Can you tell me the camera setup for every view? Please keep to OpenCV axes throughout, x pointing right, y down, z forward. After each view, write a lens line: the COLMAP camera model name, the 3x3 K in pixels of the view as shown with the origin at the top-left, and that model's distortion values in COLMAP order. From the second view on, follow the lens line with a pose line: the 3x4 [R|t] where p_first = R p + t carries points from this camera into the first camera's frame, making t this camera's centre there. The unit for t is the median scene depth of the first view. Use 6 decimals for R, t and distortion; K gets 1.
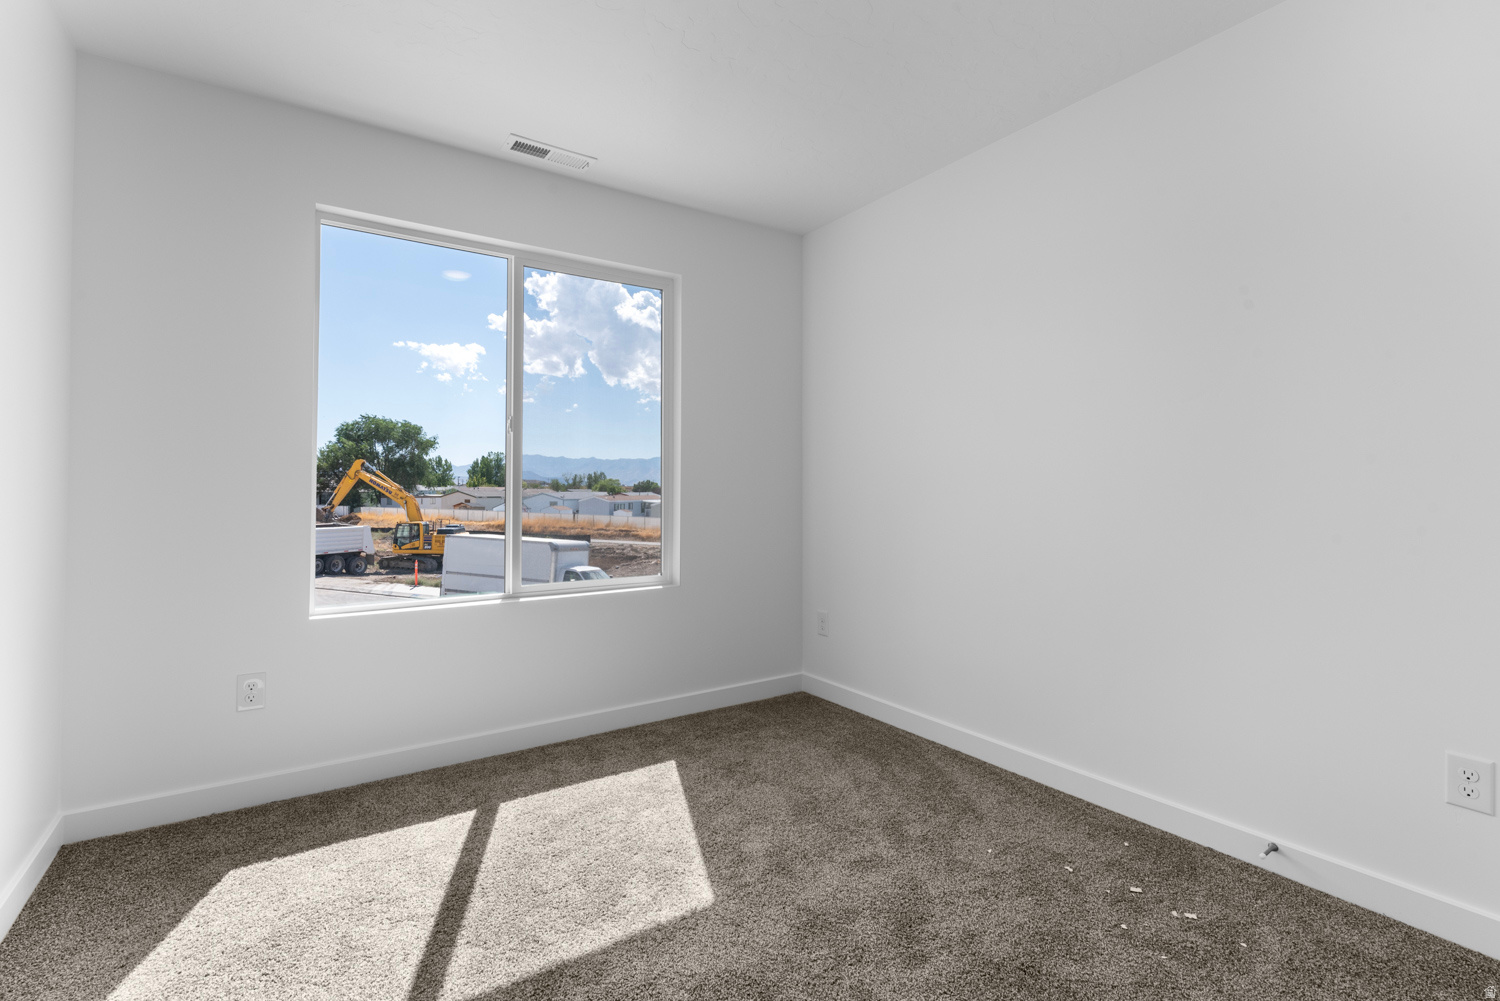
lens RADIAL K [[687.6, 0, 751.5], [0, 687.6, 481.9], [0, 0, 1]] dist [-0.000182, -0.000046]
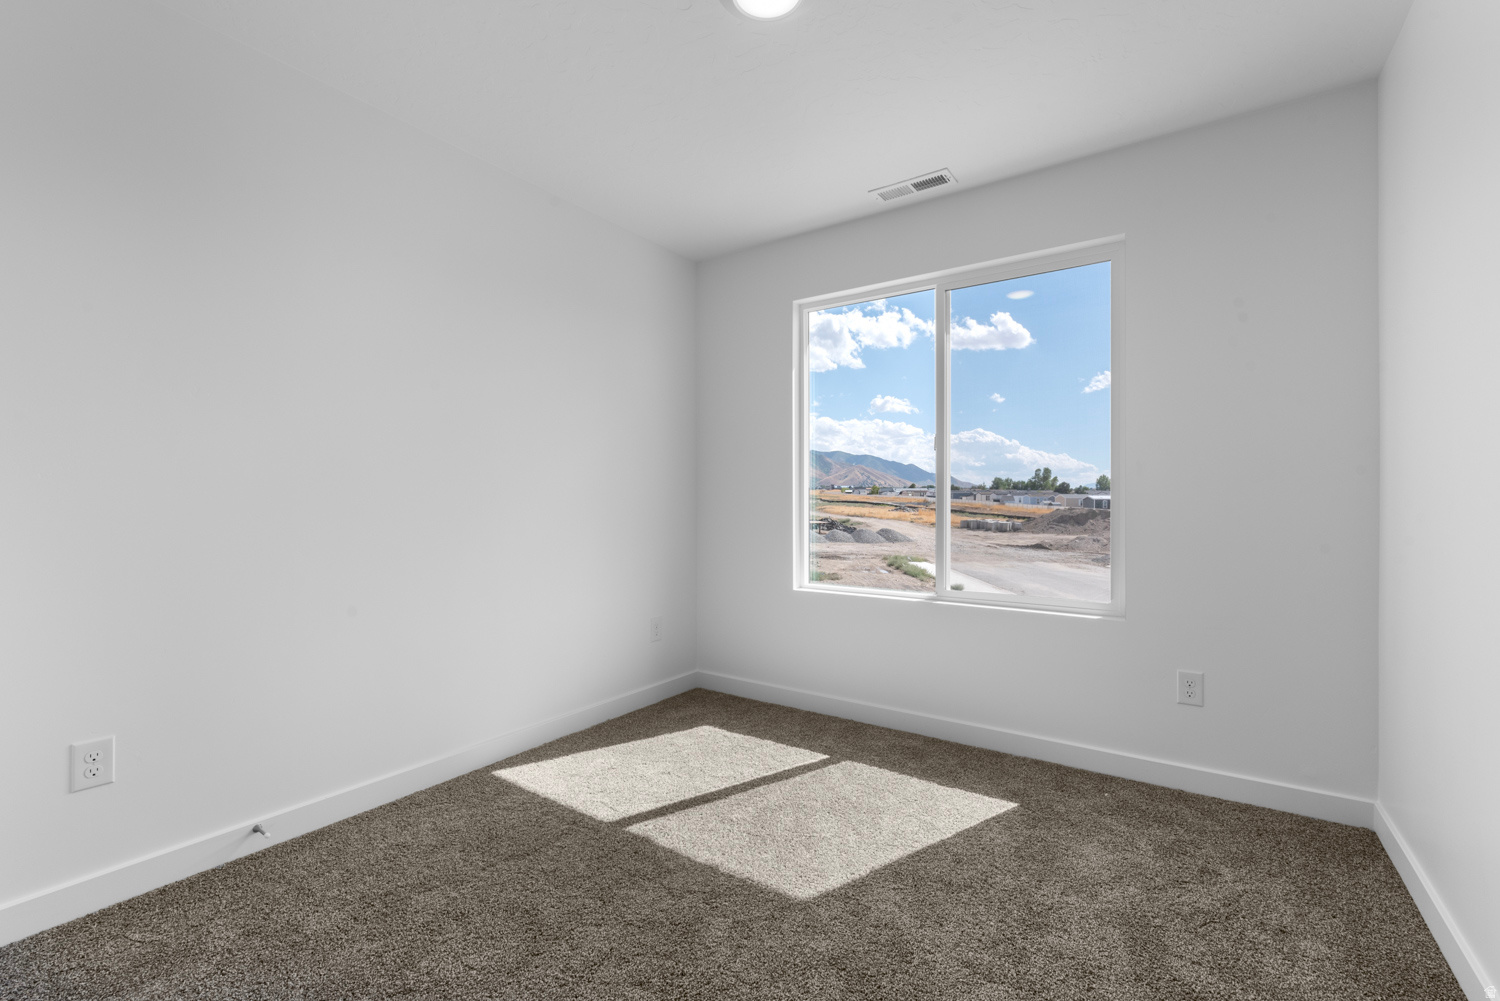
lens RADIAL K [[649.7, 0, 745.0], [0, 649.7, 503.0], [0, 0, 1]] dist [0.000488, -0.000197]
pose [[0.353872, 0.002652, -0.935290, 0.527685], [0.008489, 0.999946, 0.006047, 0.008352], [0.935256, -0.010080, 0.353830, 0.365037]]
